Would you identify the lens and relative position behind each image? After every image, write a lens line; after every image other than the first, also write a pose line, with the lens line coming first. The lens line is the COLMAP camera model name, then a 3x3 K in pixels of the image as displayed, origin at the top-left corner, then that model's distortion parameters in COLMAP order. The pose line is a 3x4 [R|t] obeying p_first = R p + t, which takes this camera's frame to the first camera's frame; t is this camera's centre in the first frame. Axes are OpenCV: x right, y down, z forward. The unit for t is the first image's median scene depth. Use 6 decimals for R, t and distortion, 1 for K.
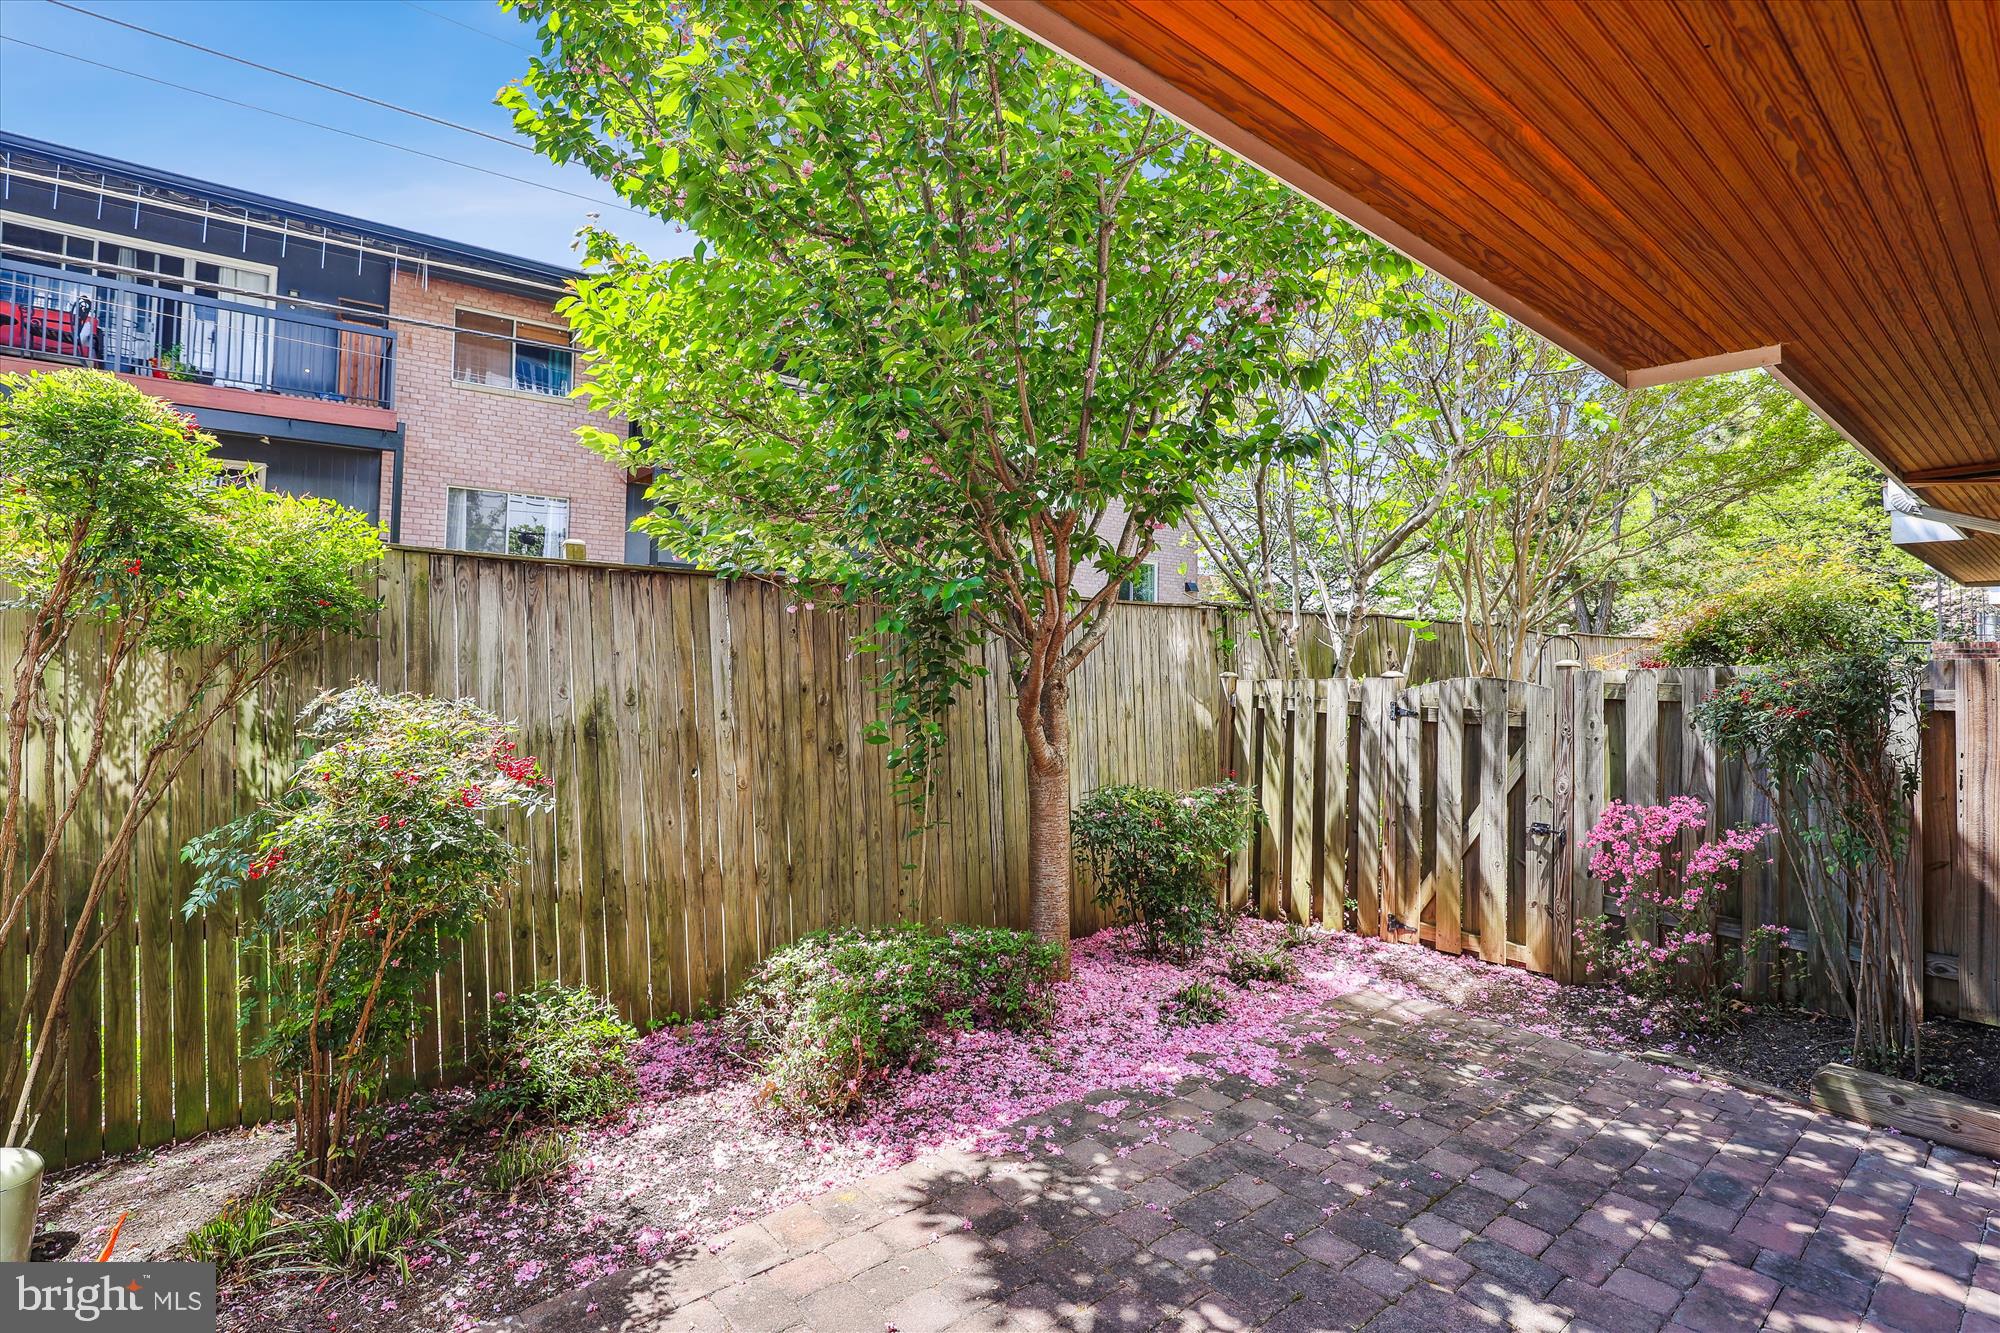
lens RADIAL K [[956.4, 0, 1024.4], [0, 956.4, 656.3], [0, 0, 1]] dist [-0.014053, -0.000136]
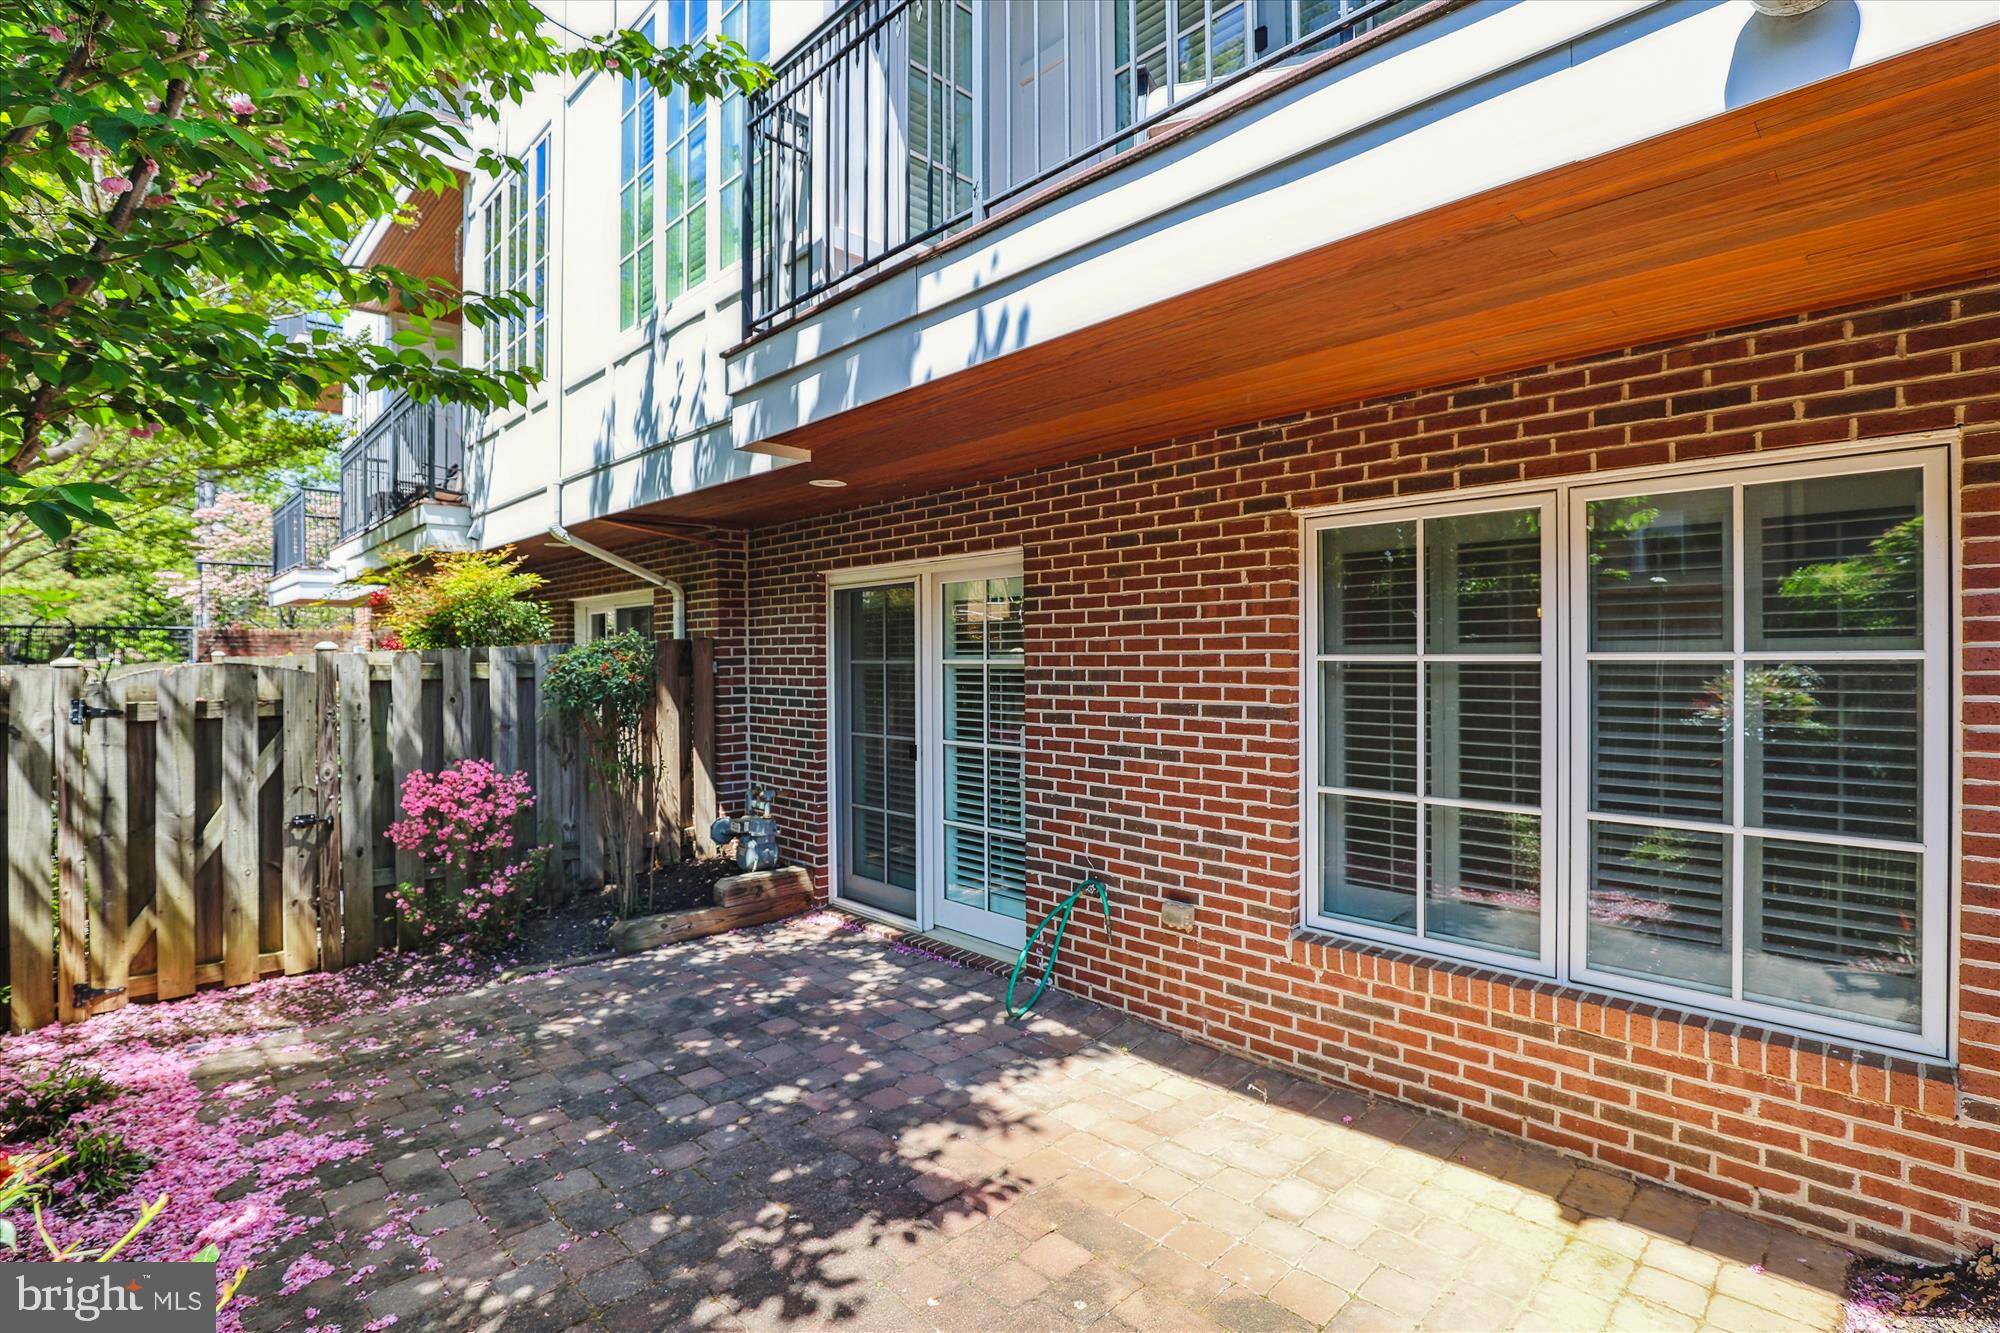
lens RADIAL K [[929.4, 0, 1015.3], [0, 929.4, 653.0], [0, 0, 1]] dist [-0.011575, 0.000216]
pose [[-0.071947, -0.008916, 0.997369, -0.437987], [-0.002181, 0.999959, 0.008782, 0.004279], [-0.997406, -0.001544, -0.071963, 0.366985]]
